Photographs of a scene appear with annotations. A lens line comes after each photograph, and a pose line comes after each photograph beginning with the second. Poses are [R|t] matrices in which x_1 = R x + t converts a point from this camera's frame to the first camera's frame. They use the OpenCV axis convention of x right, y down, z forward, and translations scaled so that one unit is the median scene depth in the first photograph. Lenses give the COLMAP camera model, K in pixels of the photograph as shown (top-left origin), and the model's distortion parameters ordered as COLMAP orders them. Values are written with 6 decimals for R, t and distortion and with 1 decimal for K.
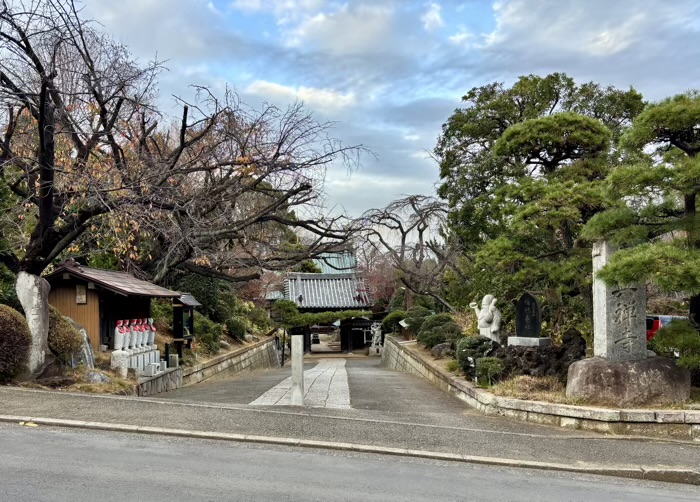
lens RADIAL K [[613.7, 0, 330.8], [0, 613.7, 310.3], [0, 0, 1]] dist [0.033285, -0.037920]
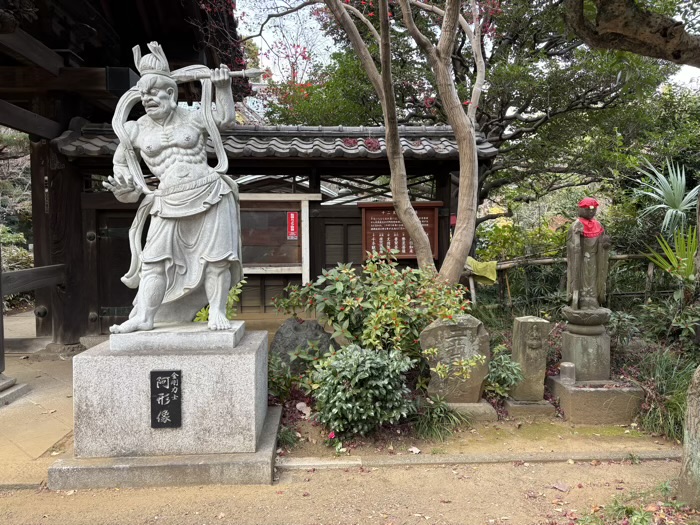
lens RADIAL K [[526.6, 0, 348.4], [0, 526.6, 257.9], [0, 0, 1]] dist [0.051588, -0.050011]
pose [[0.999503, 0.010397, -0.029771, 0.402073], [-0.009382, 0.999376, 0.034040, 0.179559], [0.030106, -0.033743, 0.998977, 3.686710]]
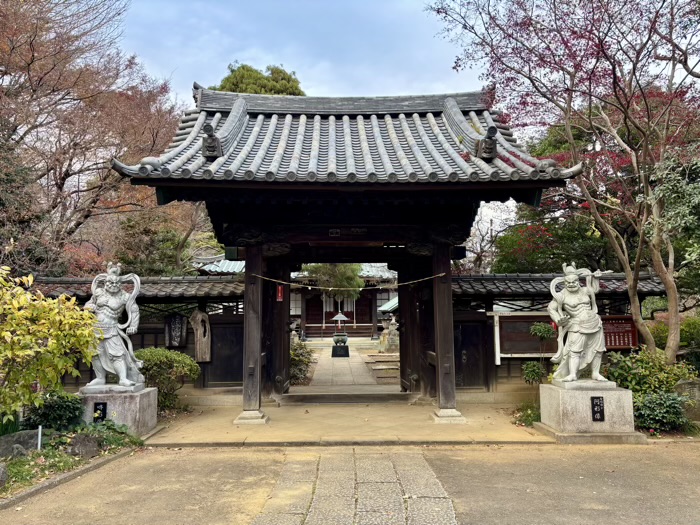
lens RADIAL K [[526.6, 0, 348.9], [0, 526.6, 265.2], [0, 0, 1]] dist [0.051588, -0.050011]
pose [[0.997761, -0.002614, -0.066832, 0.037819], [-0.004682, 0.994055, -0.108782, 0.156892], [0.066719, 0.108851, 0.991816, 3.252762]]
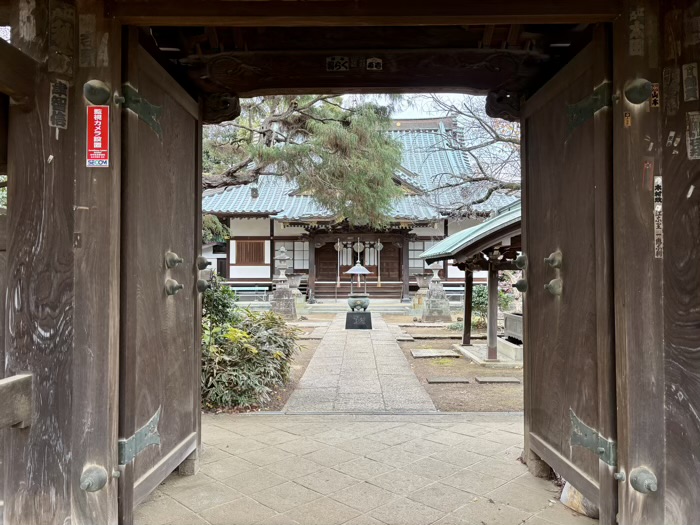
lens RADIAL K [[526.6, 0, 347.9], [0, 526.6, 265.5], [0, 0, 1]] dist [0.051588, -0.050011]
pose [[0.993829, 0.008595, -0.110587, -0.010382], [-0.012232, 0.999405, -0.032247, 0.169062], [0.110244, 0.033400, 0.993343, 3.947729]]
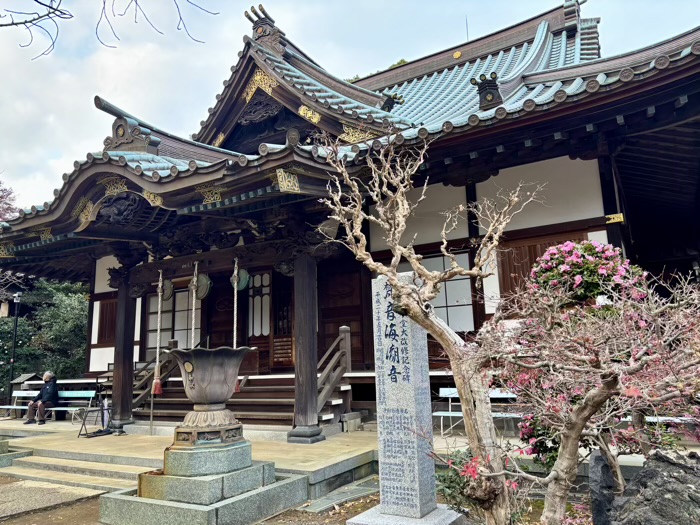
lens RADIAL K [[526.6, 0, 349.3], [0, 526.6, 261.9], [0, 0, 1]] dist [0.051588, -0.050011]
pose [[0.804949, -0.126770, -0.579644, 0.485793], [0.012998, 0.980443, -0.196375, 0.155949], [0.593202, 0.150537, 0.790854, 5.570797]]
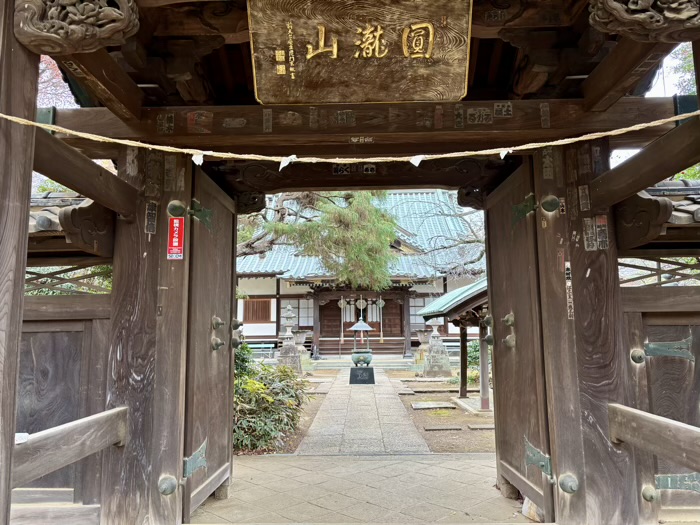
lens RADIAL K [[526.6, 0, 346.0], [0, 526.6, 261.5], [0, 0, 1]] dist [0.051588, -0.050011]
pose [[0.992701, -0.014980, -0.119669, 0.000685], [-0.002575, 0.989398, -0.145208, 0.169163], [0.120575, 0.144456, 0.982138, 3.852447]]
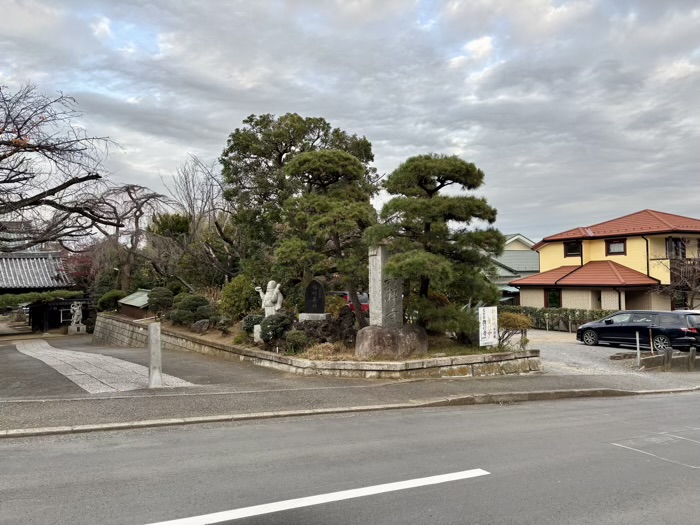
lens RADIAL K [[526.6, 0, 350.8], [0, 526.6, 261.4], [0, 0, 1]] dist [0.051588, -0.050011]
pose [[0.812564, 0.014649, 0.582688, -0.291294], [0.011423, 0.999092, -0.041046, -0.022157], [-0.582760, 0.040009, 0.811659, 0.030379]]
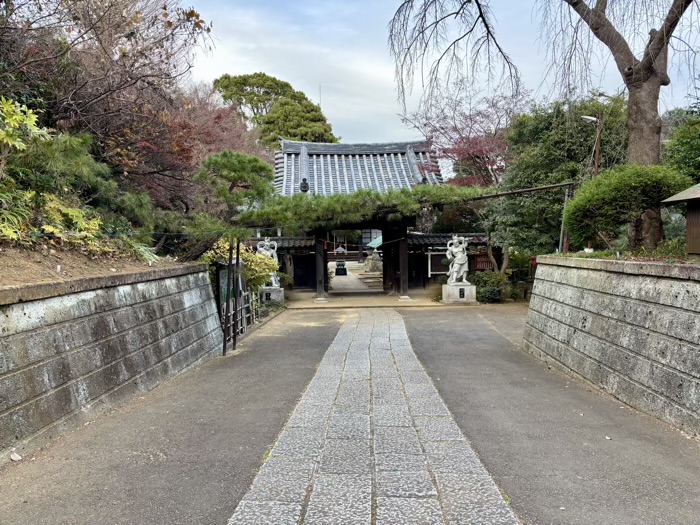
lens RADIAL K [[526.6, 0, 353.9], [0, 526.6, 269.1], [0, 0, 1]] dist [0.051588, -0.050011]
pose [[0.999936, -0.003881, -0.010599, -0.022574], [0.004408, 0.998729, 0.050199, 0.099447], [0.010390, -0.050243, 0.998683, 2.277018]]
